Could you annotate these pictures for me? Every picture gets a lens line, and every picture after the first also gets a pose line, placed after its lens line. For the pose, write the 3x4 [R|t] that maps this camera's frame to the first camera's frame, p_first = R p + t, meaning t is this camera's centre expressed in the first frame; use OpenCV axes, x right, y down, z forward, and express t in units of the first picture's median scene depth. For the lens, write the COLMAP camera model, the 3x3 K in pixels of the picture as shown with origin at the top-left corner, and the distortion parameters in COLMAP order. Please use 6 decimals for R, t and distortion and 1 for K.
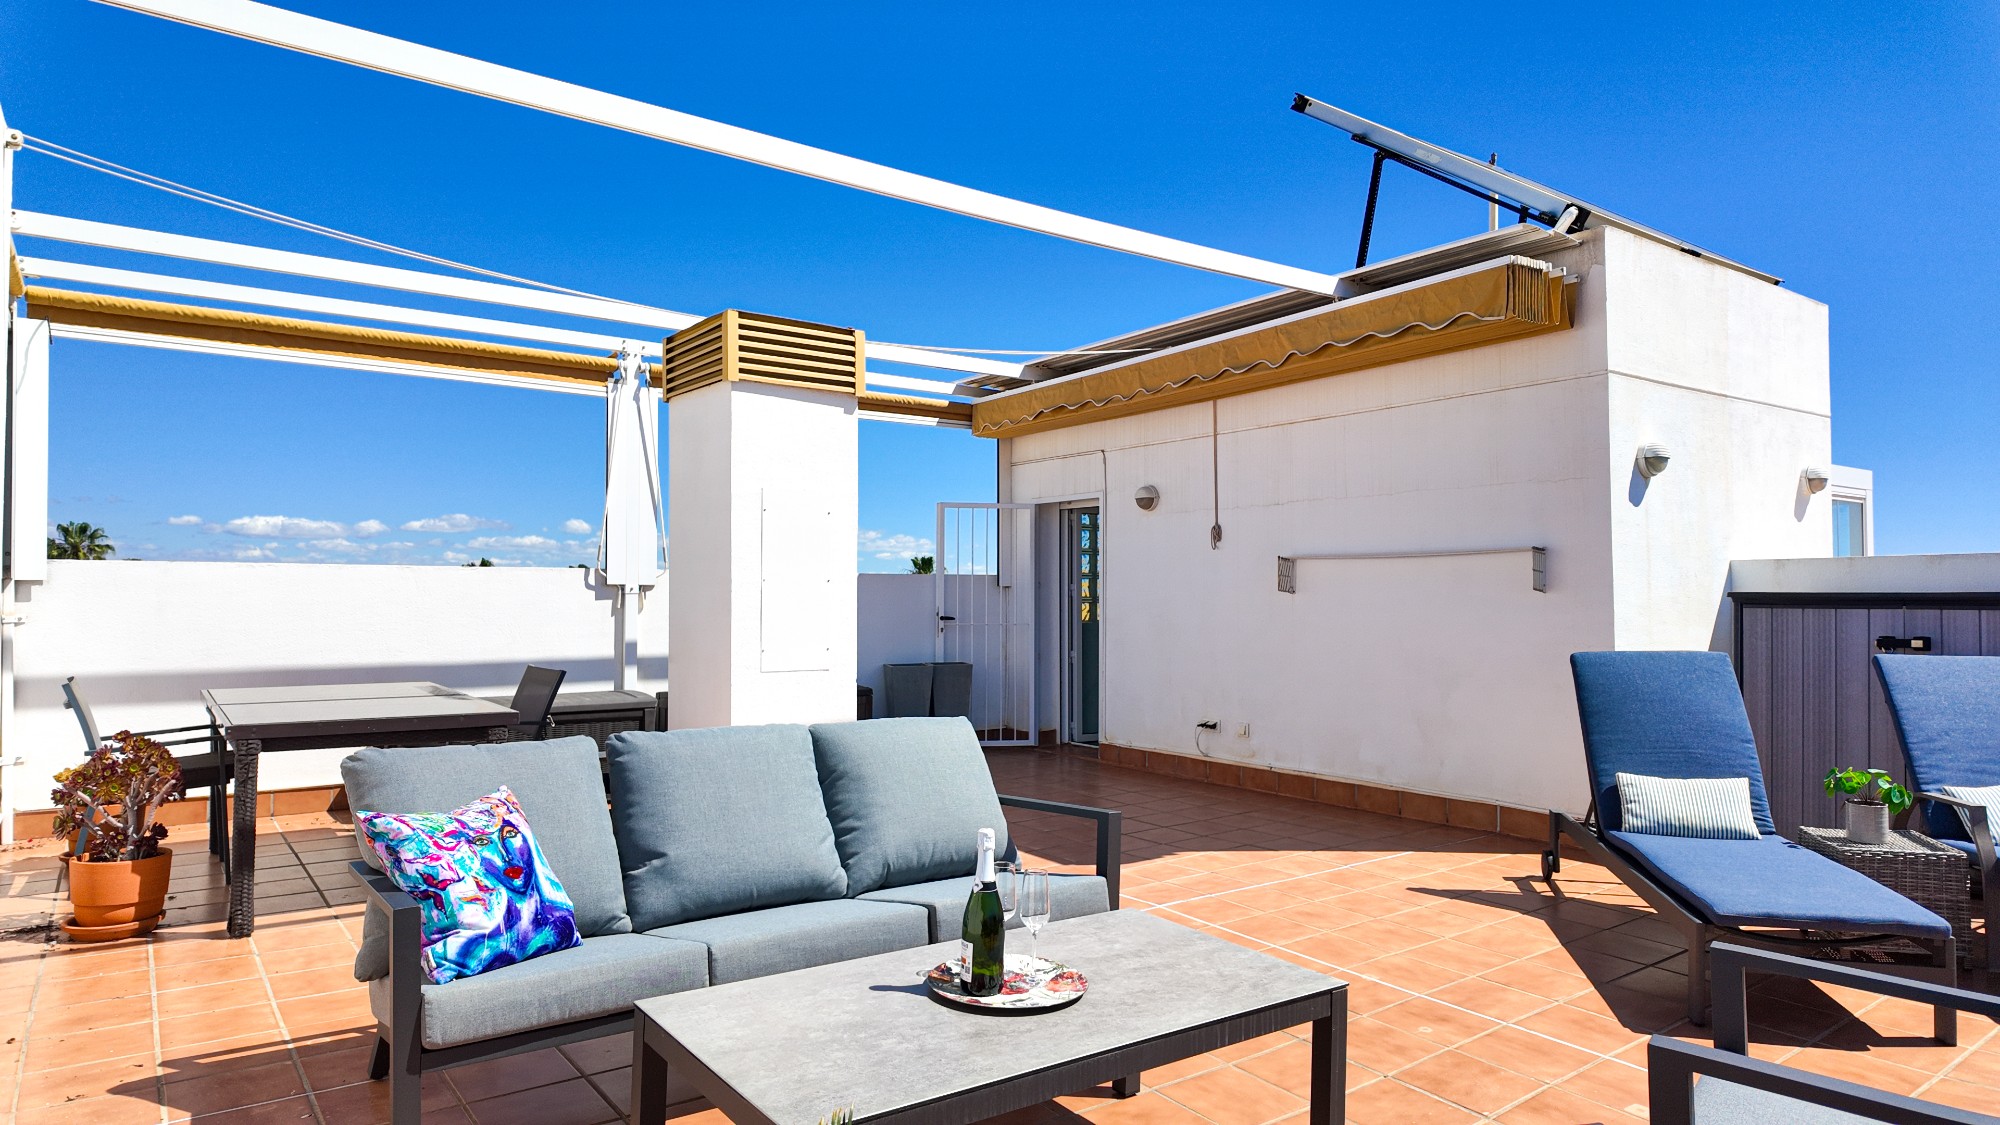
lens RADIAL K [[1182.2, 0, 989.1], [0, 1182.2, 569.6], [0, 0, 1]] dist [0.030113, -0.026337]
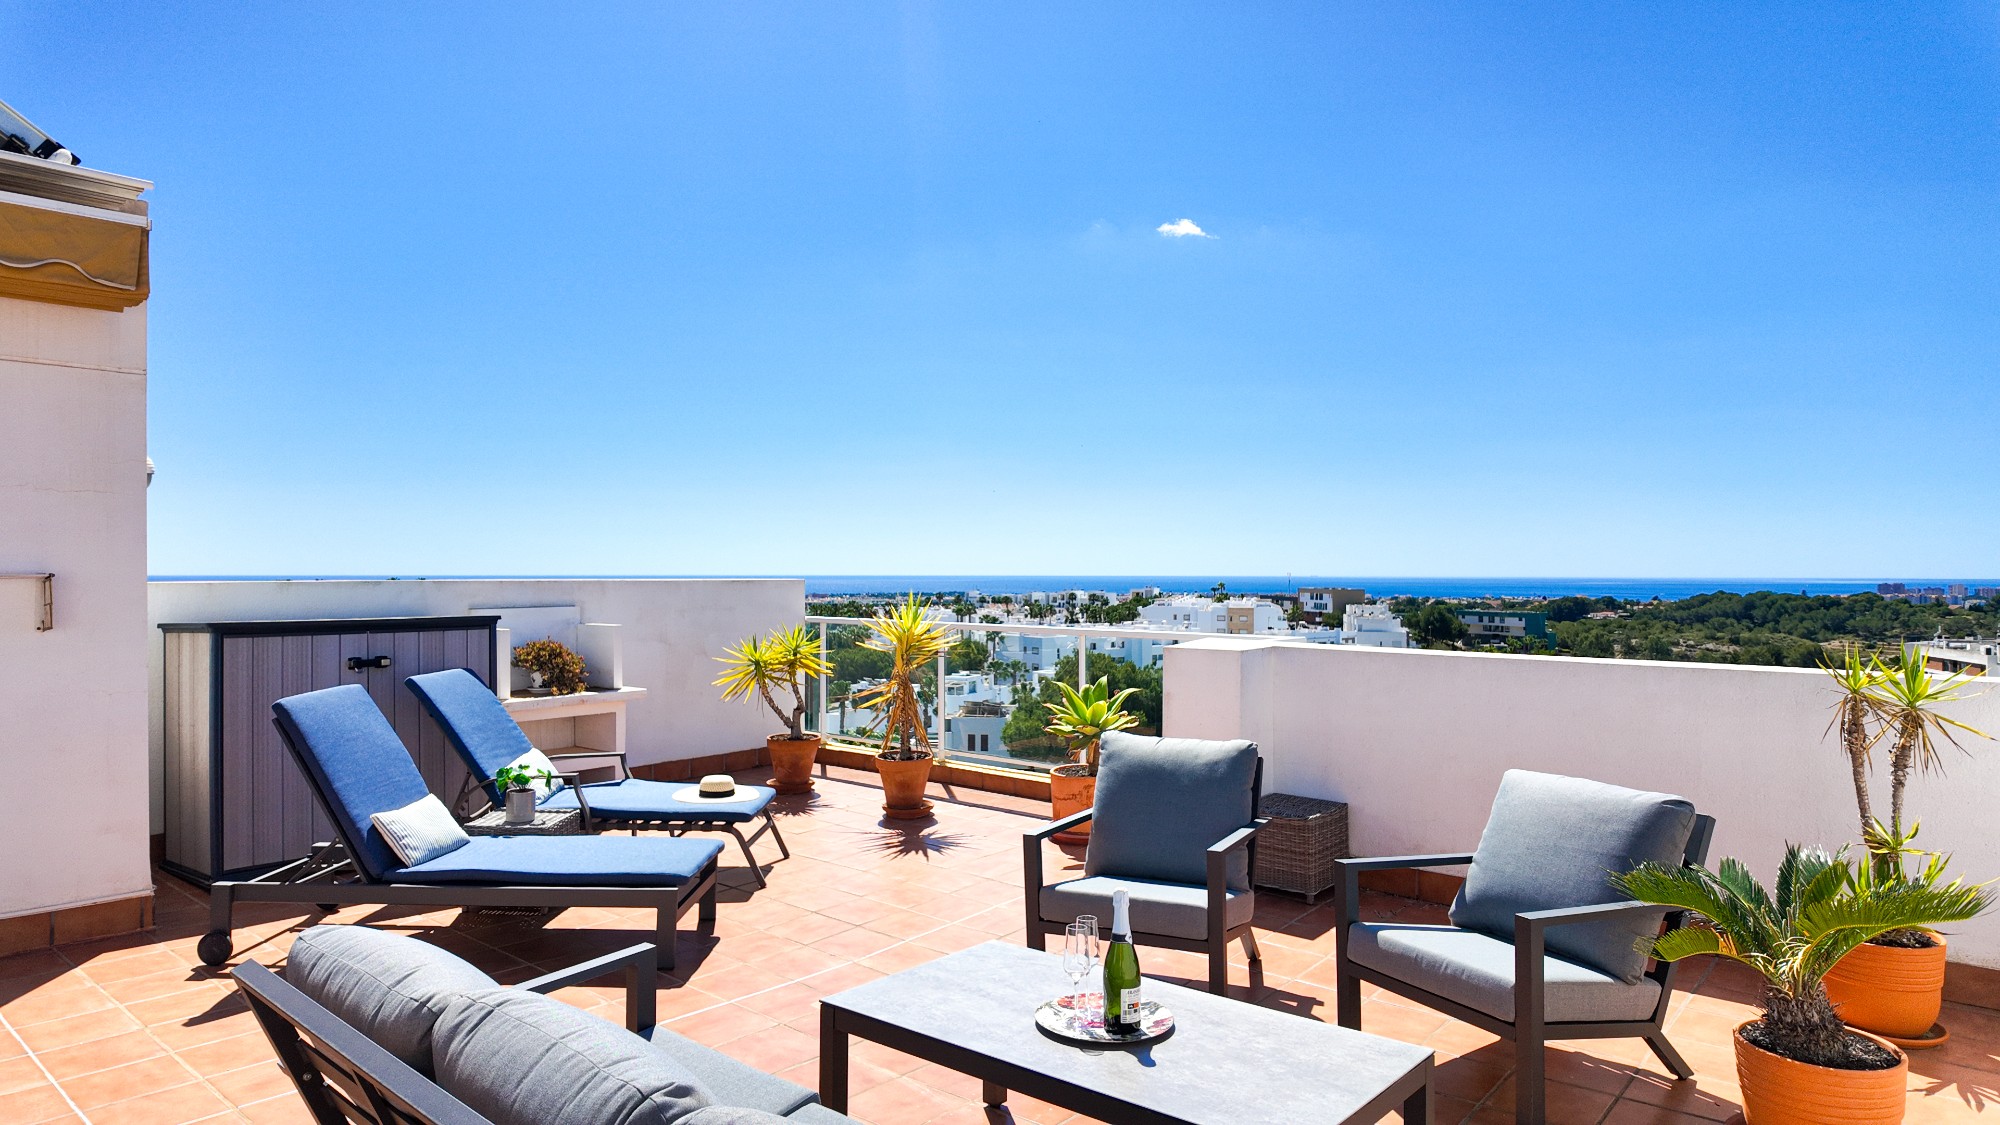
lens RADIAL K [[1182.2, 0, 1012.8], [0, 1182.2, 559.7], [0, 0, 1]] dist [0.030113, -0.026337]
pose [[-0.219529, 0.009368, 0.975561, -0.455054], [-0.020838, 0.999681, -0.014288, -0.032010], [-0.975383, -0.023465, -0.219263, 0.563260]]
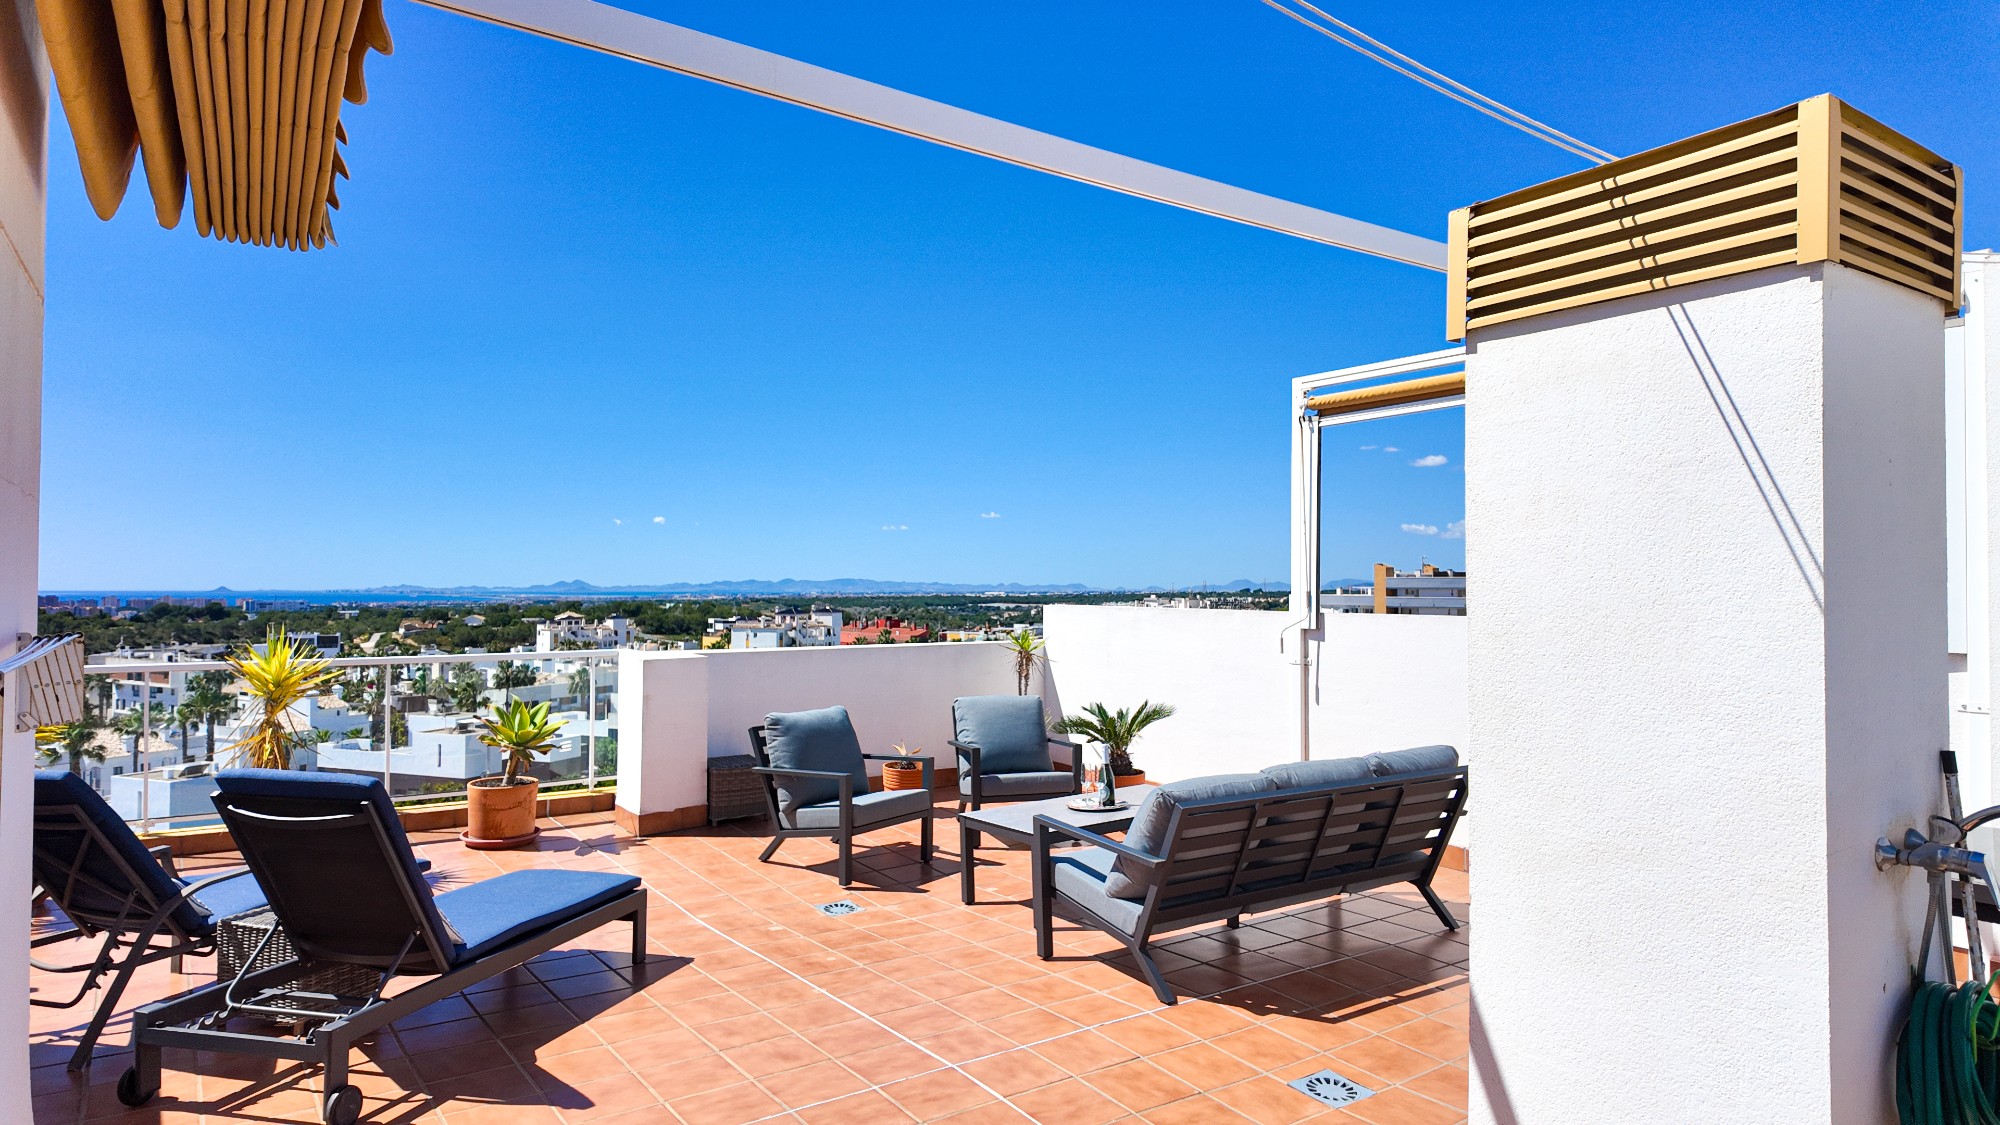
lens RADIAL K [[1182.2, 0, 1012.3], [0, 1182.2, 556.1], [0, 0, 1]] dist [0.030113, -0.026337]
pose [[-0.999919, -0.001473, 0.012629, 0.074695], [-0.002036, 0.998996, -0.044745, -0.030658], [-0.012551, -0.044768, -0.998919, 1.502052]]
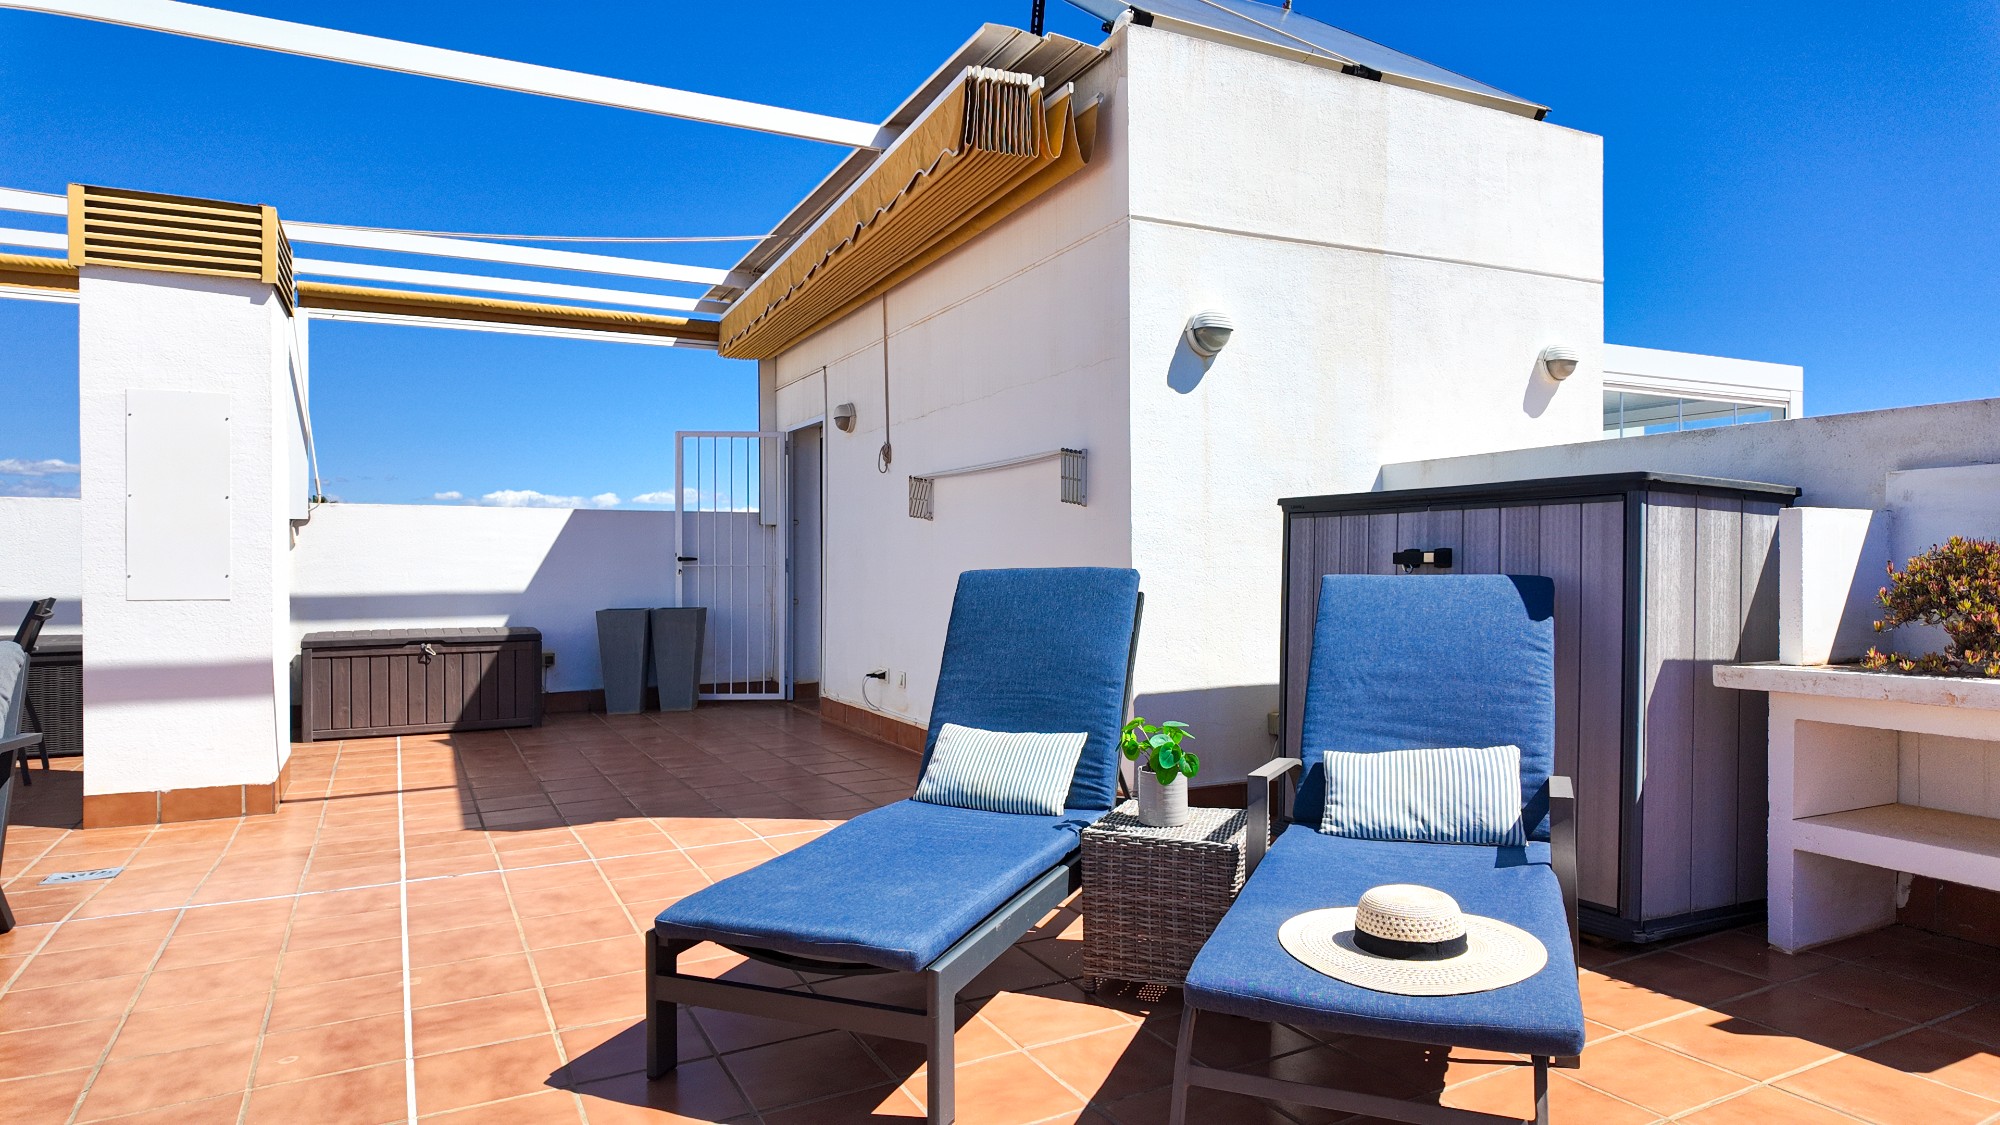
lens RADIAL K [[1182.2, 0, 1008.4], [0, 1182.2, 577.0], [0, 0, 1]] dist [0.030113, -0.026337]
pose [[0.988109, -0.001703, -0.153747, 0.550964], [0.007000, 0.999400, 0.033913, 0.041254], [0.153597, -0.034586, 0.987528, 0.214750]]
